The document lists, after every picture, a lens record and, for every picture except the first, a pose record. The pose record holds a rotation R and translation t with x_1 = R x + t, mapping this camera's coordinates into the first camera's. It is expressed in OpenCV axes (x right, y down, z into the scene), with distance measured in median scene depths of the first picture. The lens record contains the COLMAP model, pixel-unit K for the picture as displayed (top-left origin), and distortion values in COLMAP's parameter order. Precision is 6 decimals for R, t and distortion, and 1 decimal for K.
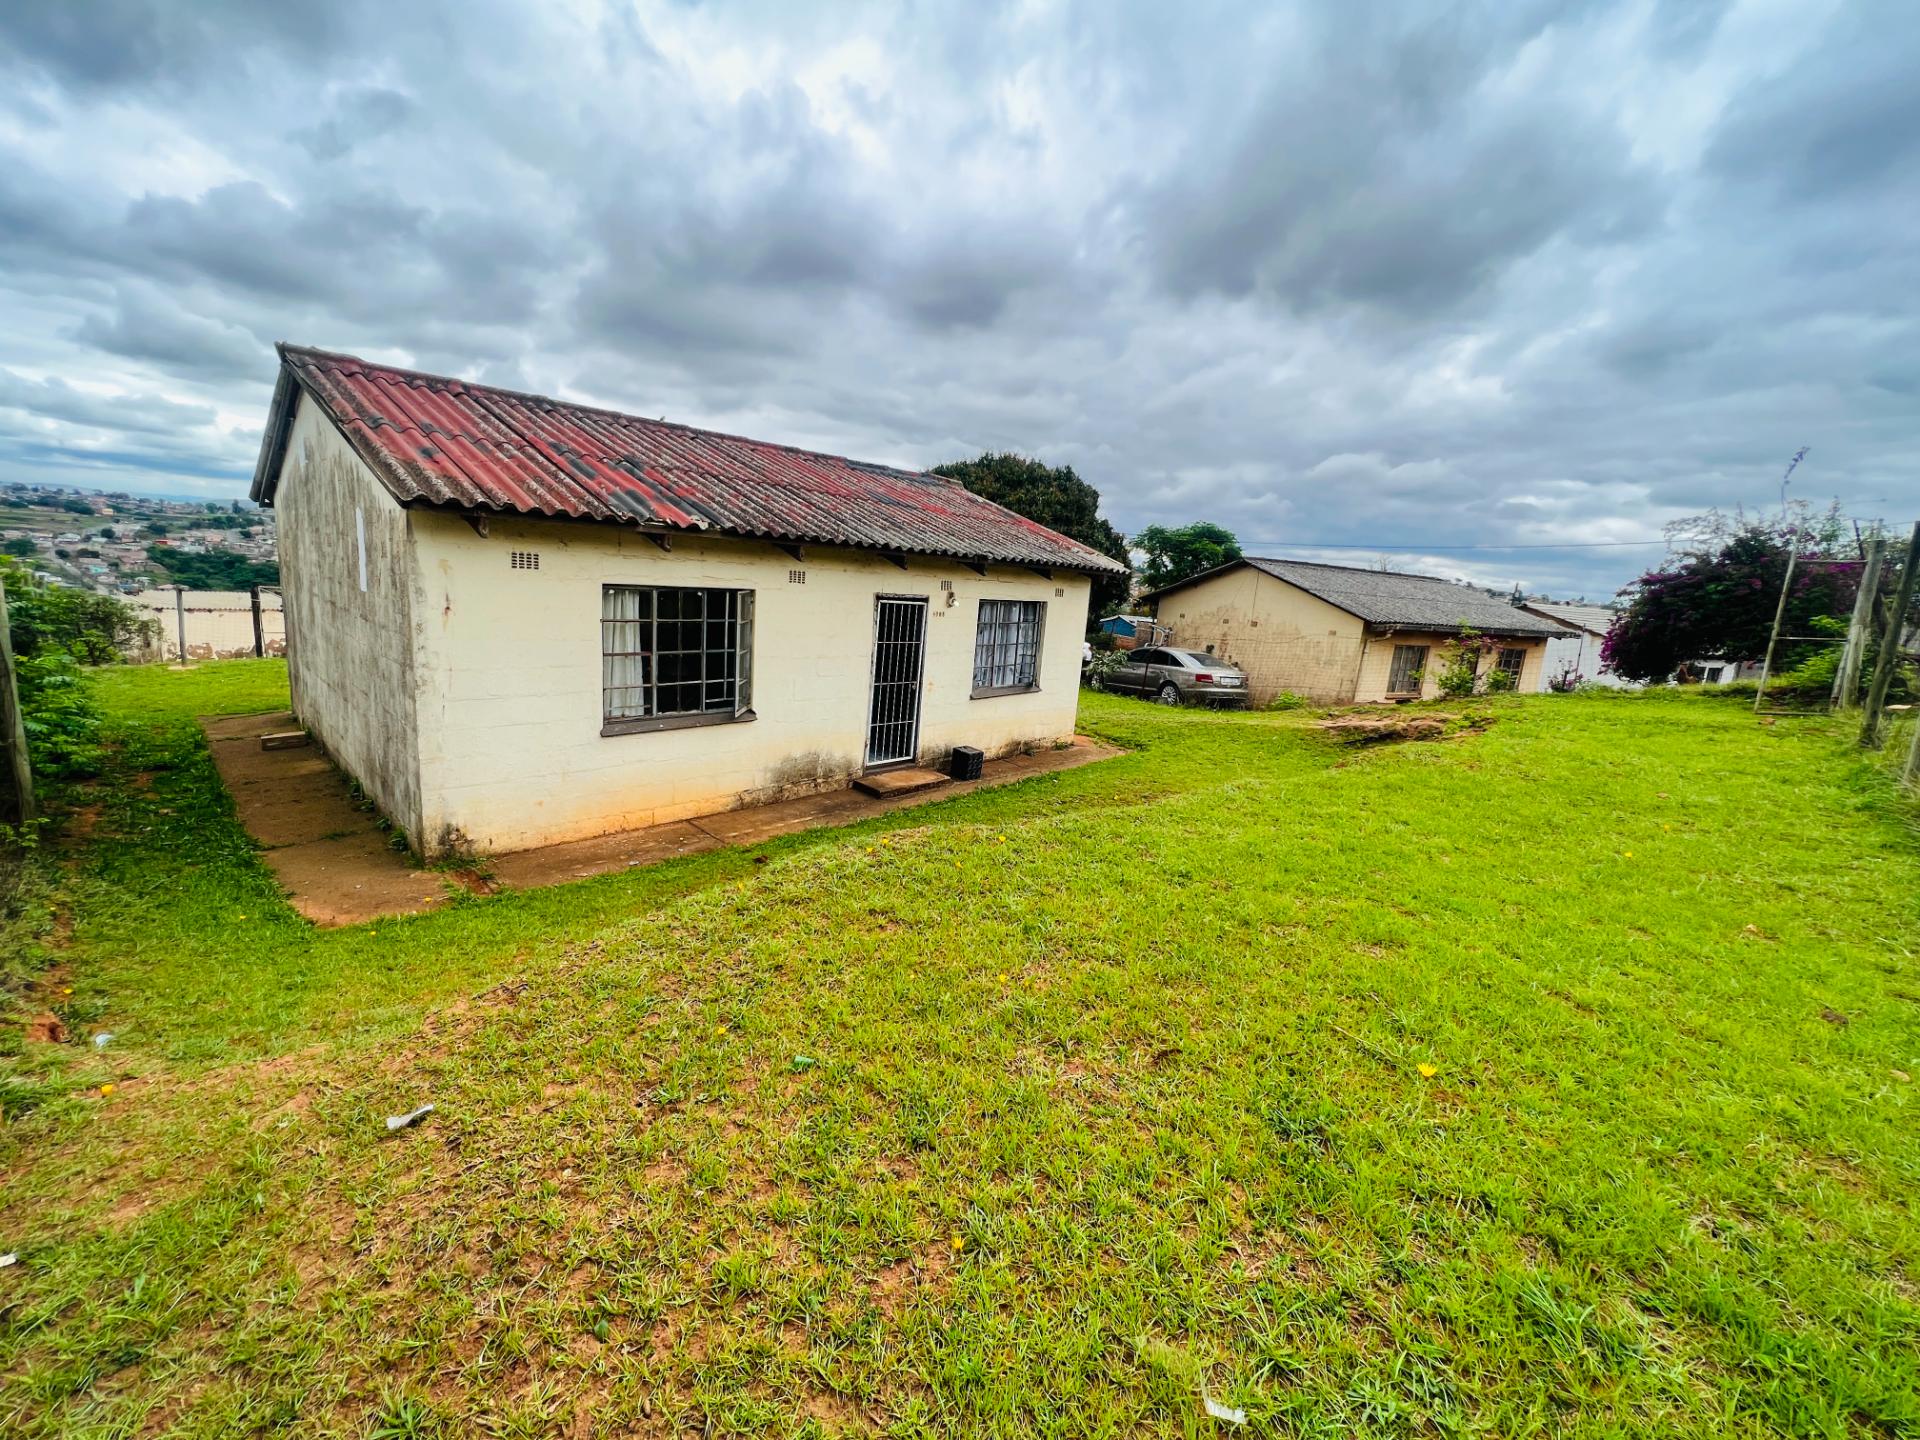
lens RADIAL K [[768.6, 0, 957.7], [0, 768.6, 720.0], [0, 0, 1]] dist [-0.002747, 0.000410]
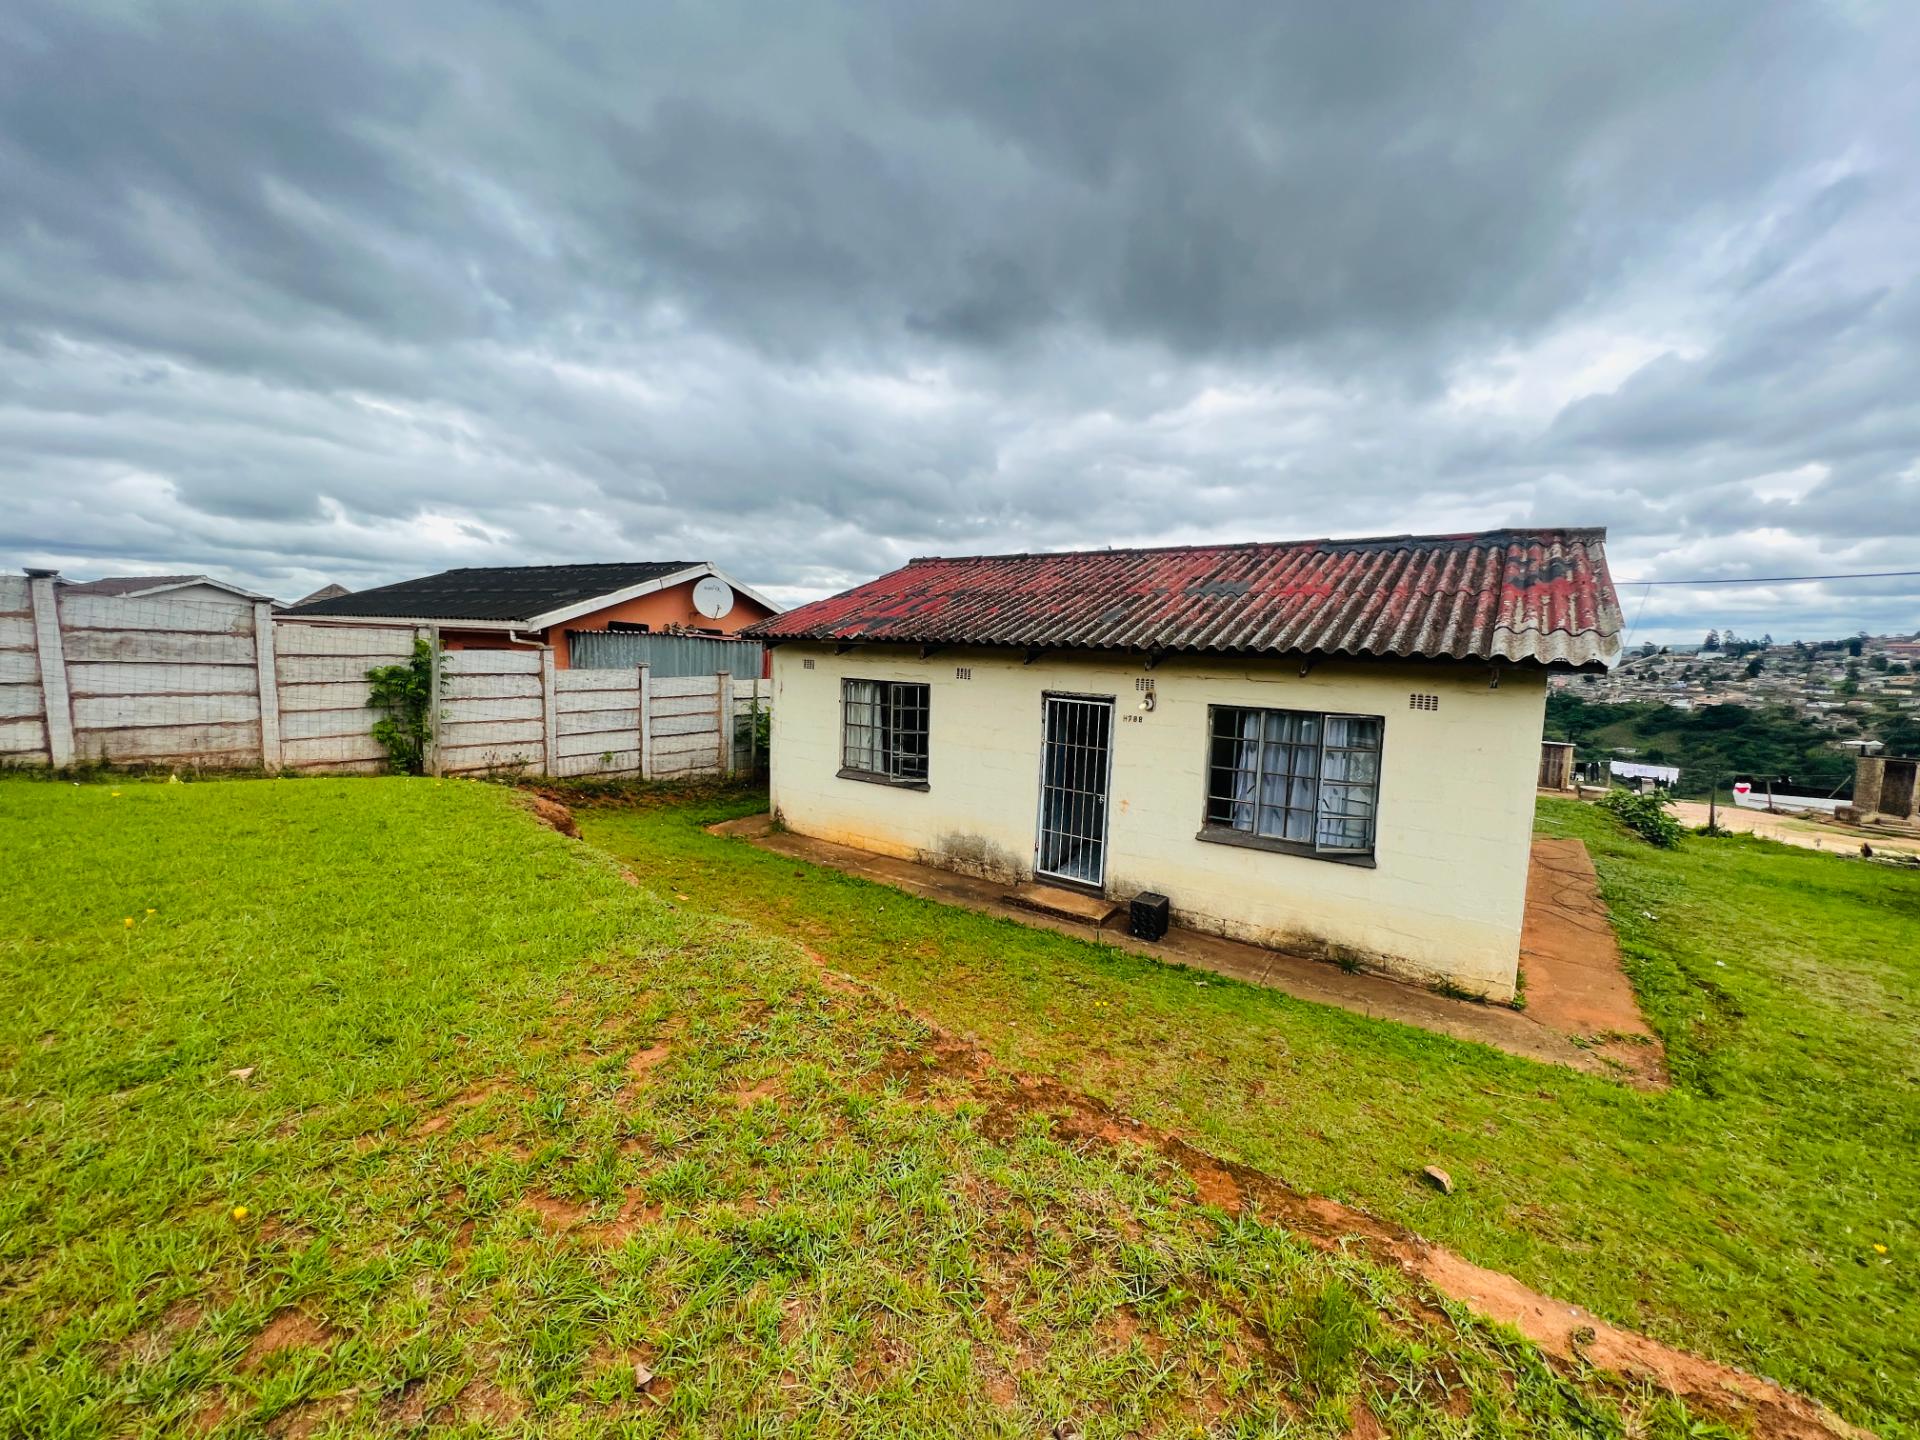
lens RADIAL K [[765.3, 0, 952.5], [0, 765.3, 726.0], [0, 0, 1]] dist [0.009344, 0.000138]
pose [[0.131811, 0.035391, -0.990643, 0.805273], [-0.208431, 0.978011, 0.007207, -0.102138], [0.969114, 0.205530, 0.136289, 0.747681]]
